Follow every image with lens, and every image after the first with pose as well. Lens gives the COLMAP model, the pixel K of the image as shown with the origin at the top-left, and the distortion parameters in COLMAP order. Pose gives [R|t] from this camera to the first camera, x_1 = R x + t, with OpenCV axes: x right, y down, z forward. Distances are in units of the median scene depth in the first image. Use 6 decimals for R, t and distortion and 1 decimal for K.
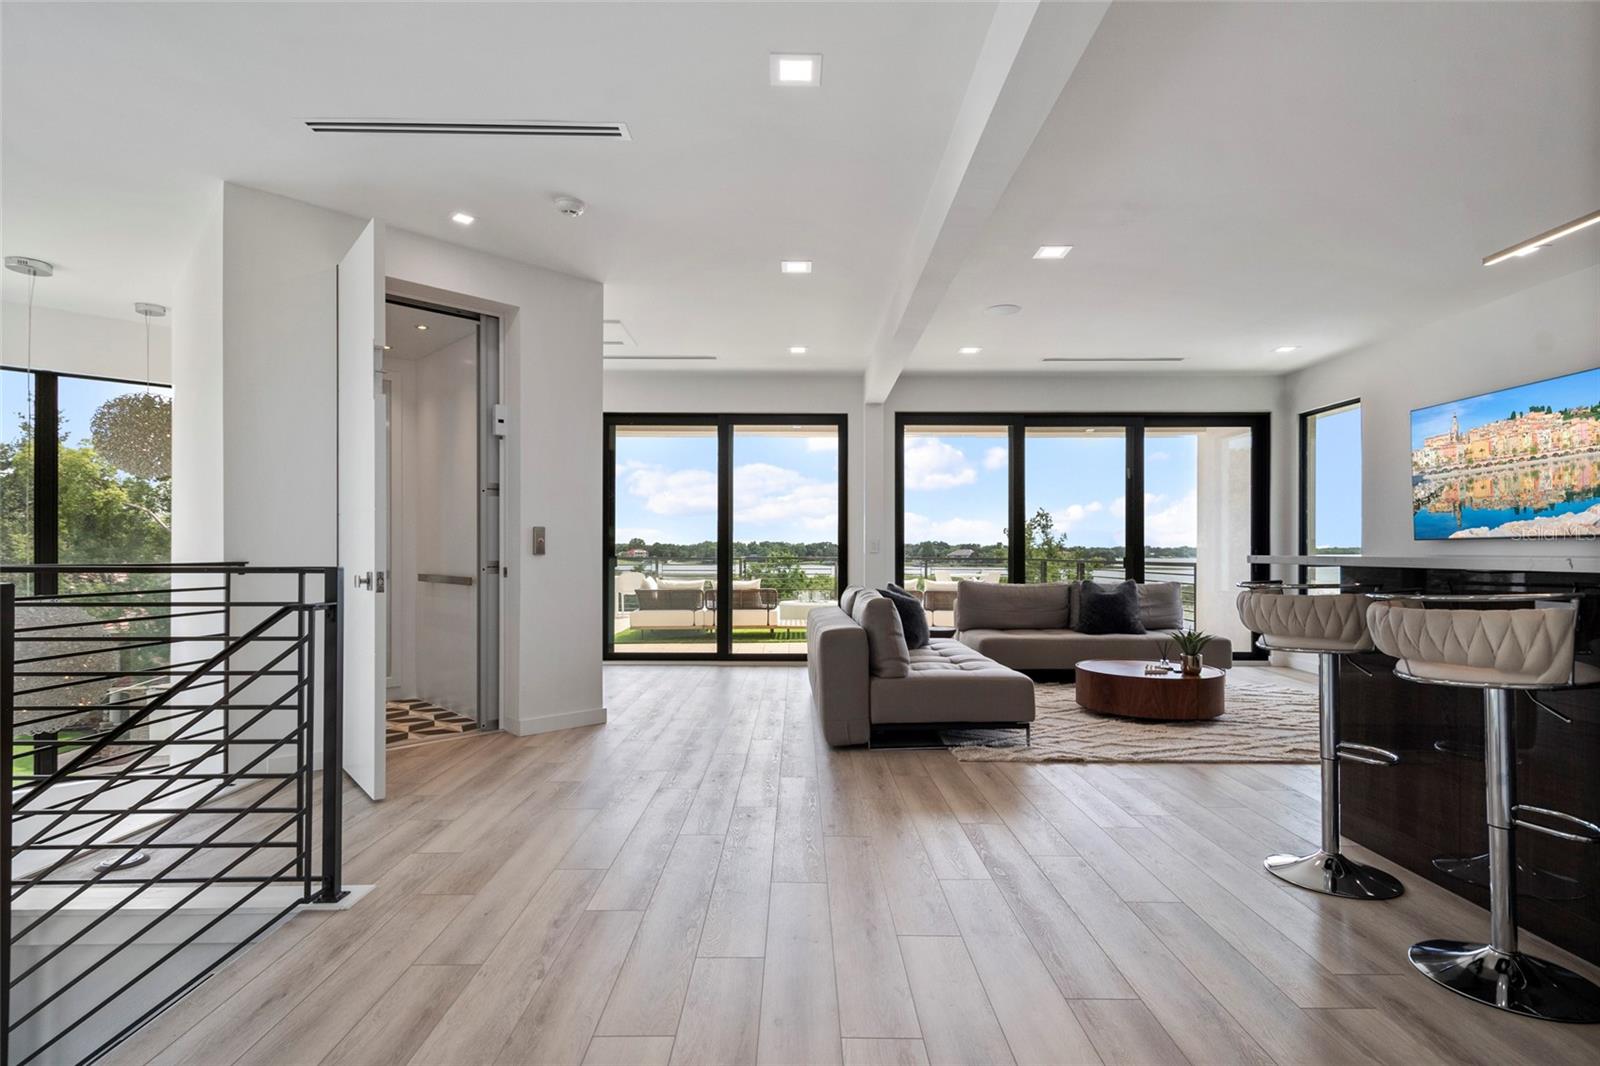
lens RADIAL K [[793.8, 0, 800.4], [0, 793.8, 551.6], [0, 0, 1]] dist [0.000680, 0.000309]
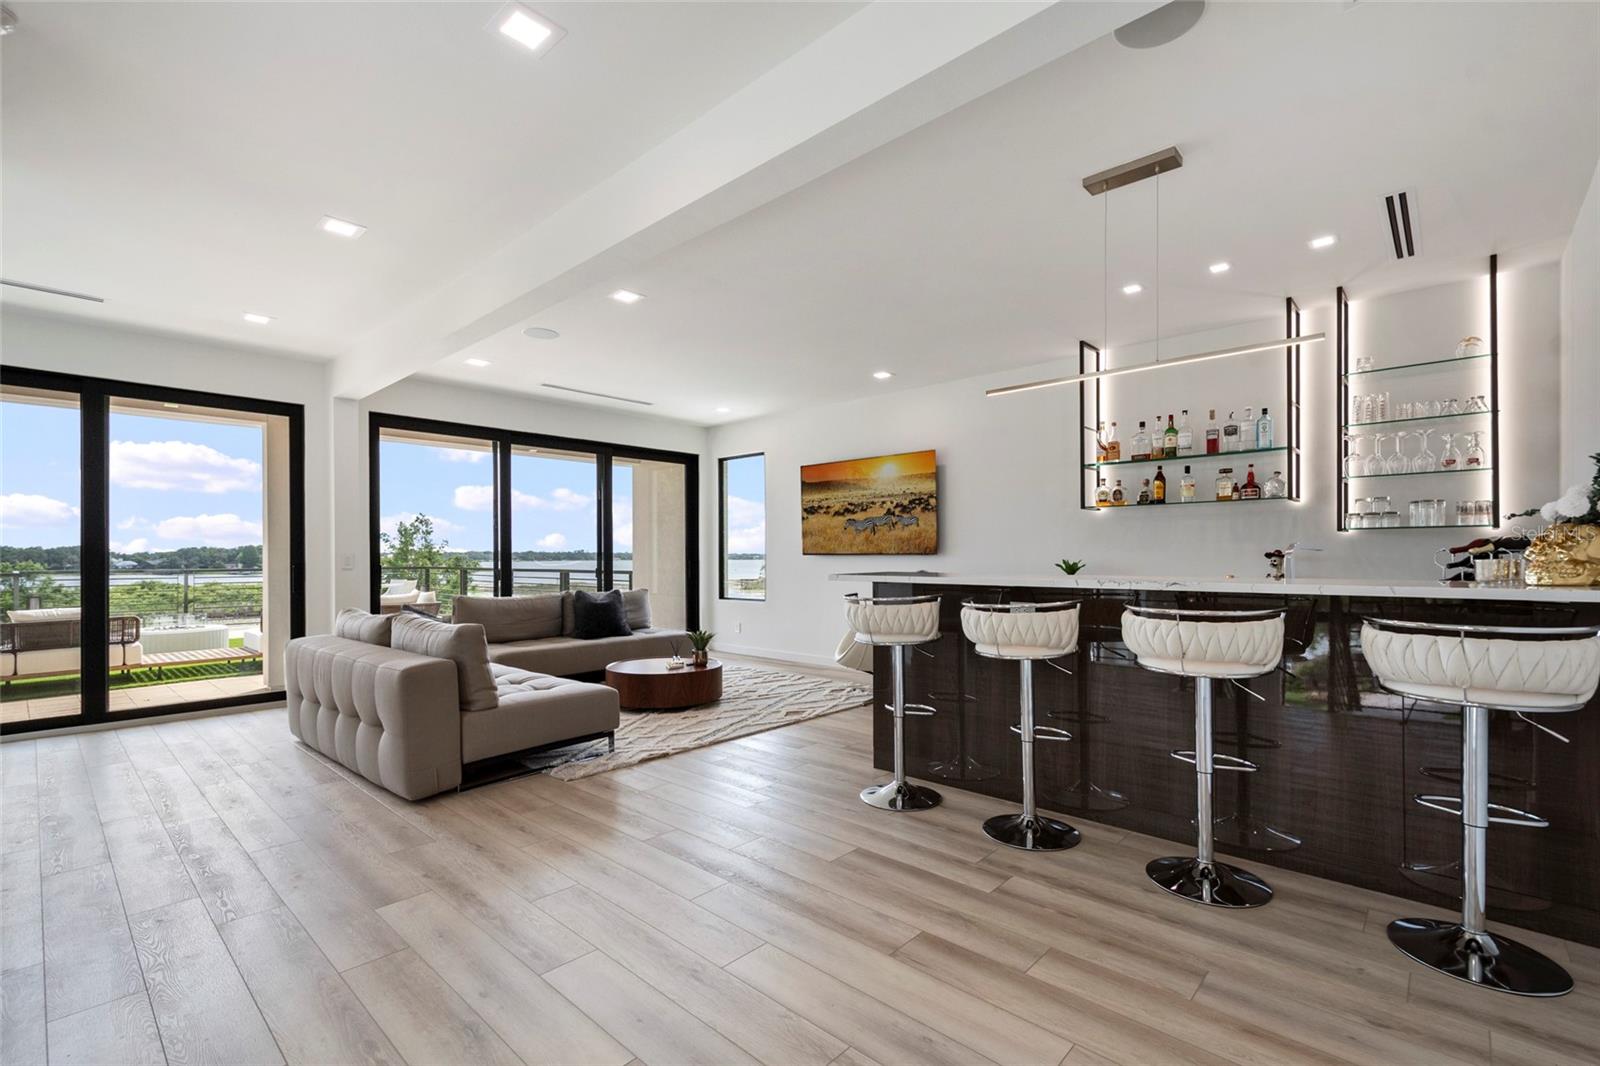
lens RADIAL K [[703.5, 0, 810.3], [0, 703.5, 556.3], [0, 0, 1]] dist [0.007515, -0.000508]
pose [[0.673739, -0.005214, 0.738951, -0.201567], [0.004601, 0.999985, 0.002861, -0.017952], [-0.738956, 0.001472, 0.673753, 0.137983]]
